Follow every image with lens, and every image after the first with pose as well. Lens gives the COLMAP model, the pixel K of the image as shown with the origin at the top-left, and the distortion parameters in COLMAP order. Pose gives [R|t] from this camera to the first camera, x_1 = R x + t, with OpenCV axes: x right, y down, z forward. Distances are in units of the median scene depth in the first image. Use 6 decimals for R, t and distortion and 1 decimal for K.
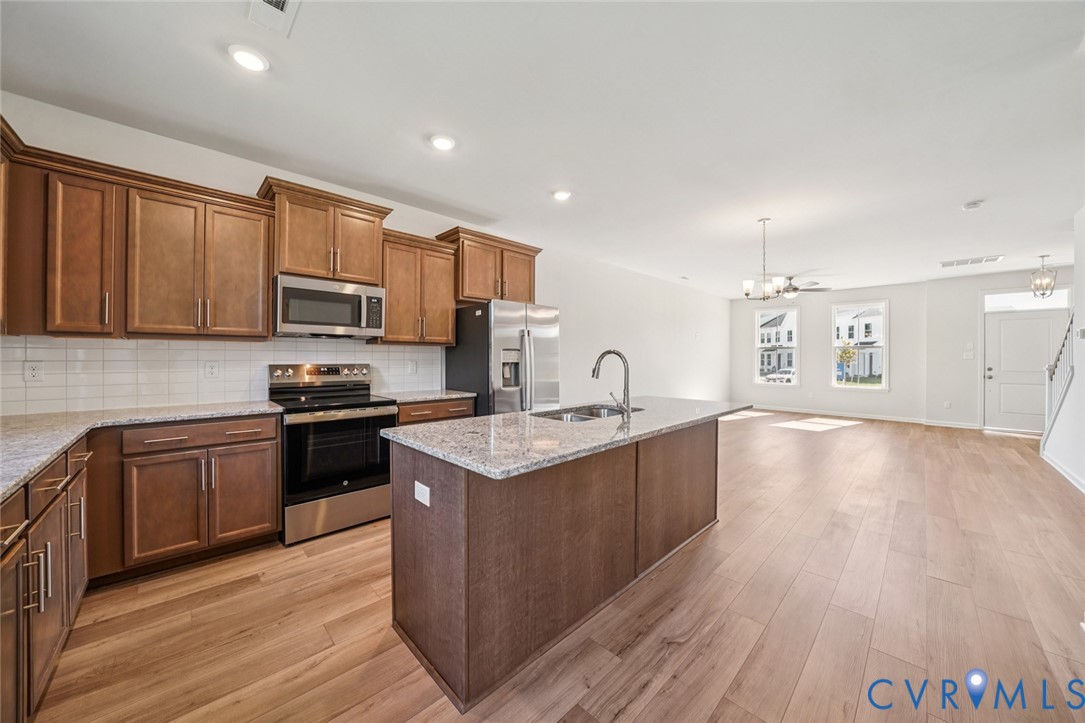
lens RADIAL K [[384.7, 0, 542.3], [0, 384.7, 353.5], [0, 0, 1]] dist [-0.001330, -0.000097]
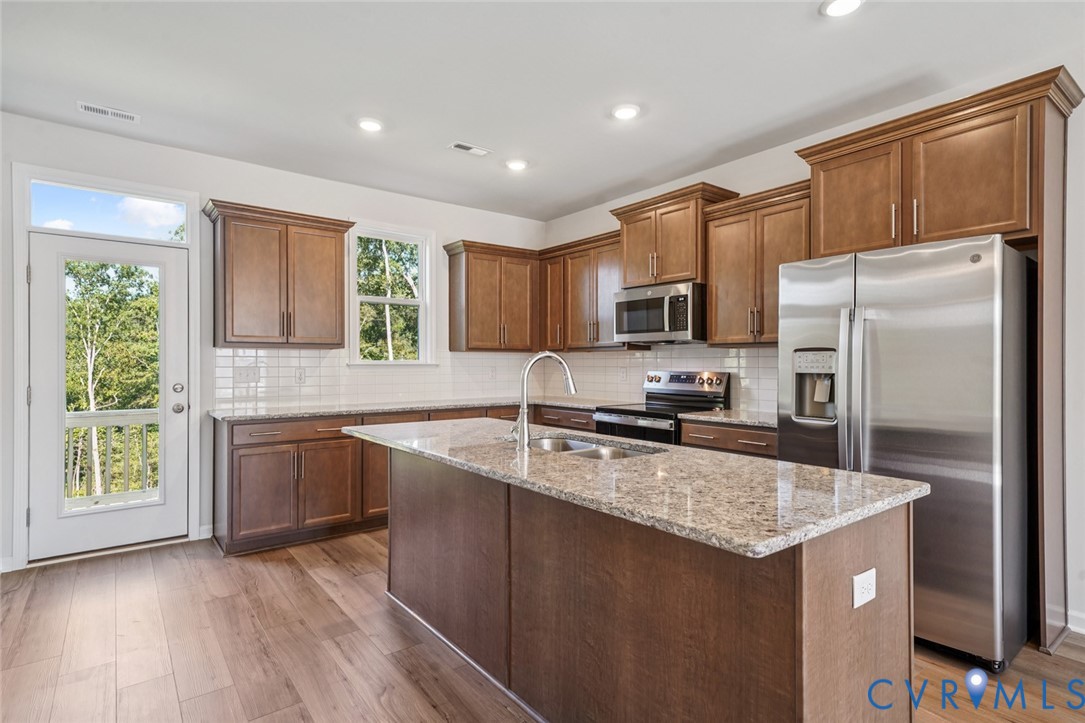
lens RADIAL K [[558.5, 0, 542.5], [0, 558.5, 361.5], [0, 0, 1]] dist [0.003882, 0.000500]
pose [[-0.096779, -0.012119, -0.995232, 0.879881], [0.004178, 0.999912, -0.012582, 0.019200], [0.995297, -0.005376, -0.096720, 0.834516]]
